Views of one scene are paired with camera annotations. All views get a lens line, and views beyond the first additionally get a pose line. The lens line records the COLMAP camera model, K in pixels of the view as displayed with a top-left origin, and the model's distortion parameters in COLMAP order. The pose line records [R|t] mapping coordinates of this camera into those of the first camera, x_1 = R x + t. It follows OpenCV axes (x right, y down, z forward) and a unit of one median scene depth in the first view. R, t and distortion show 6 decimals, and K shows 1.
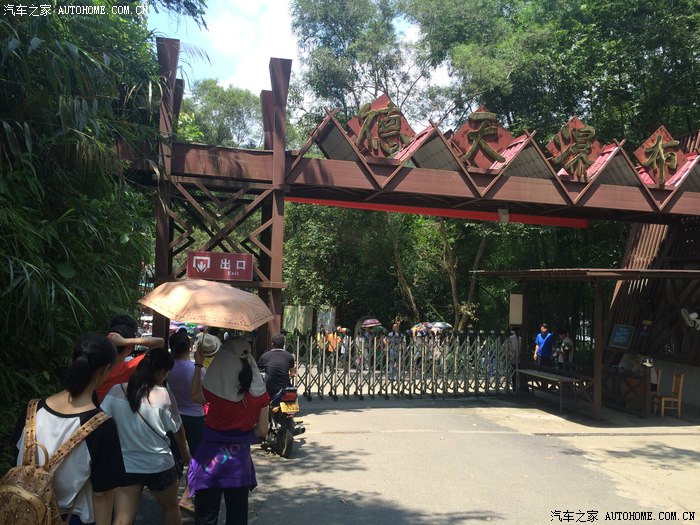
lens RADIAL K [[596.4, 0, 350.0], [0, 596.4, 262.5], [0, 0, 1]] dist [0.073162, -0.113239]
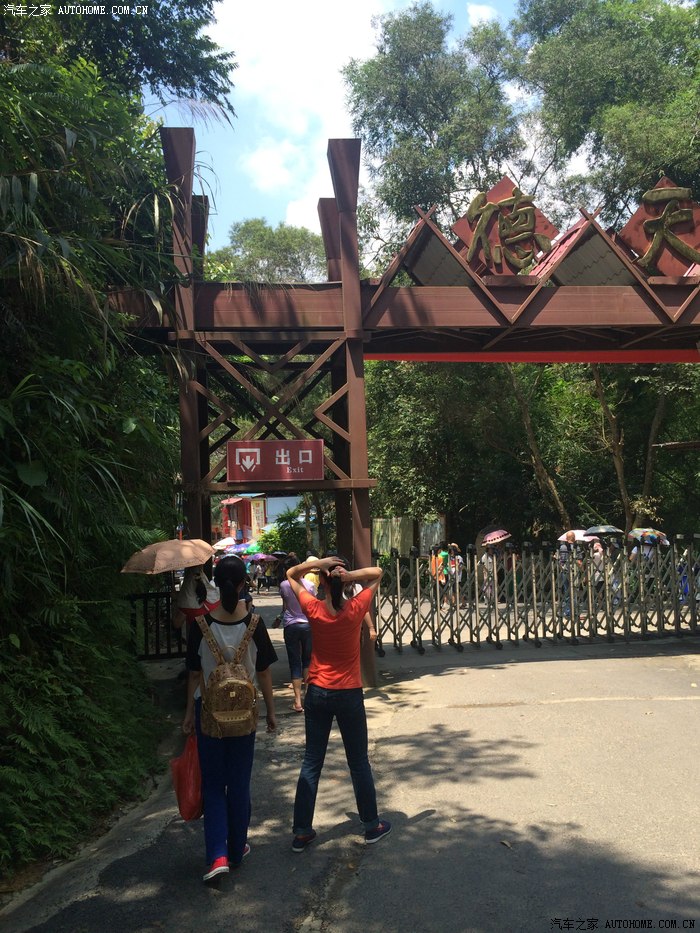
lens RADIAL K [[790.1, 0, 347.5], [0, 790.1, 470.2], [0, 0, 1]] dist [0.077459, -0.102361]
pose [[0.988312, -0.070377, -0.135228, -0.016095], [0.071828, 0.997400, 0.005873, 0.015289], [0.134463, -0.015517, 0.990797, 0.115811]]
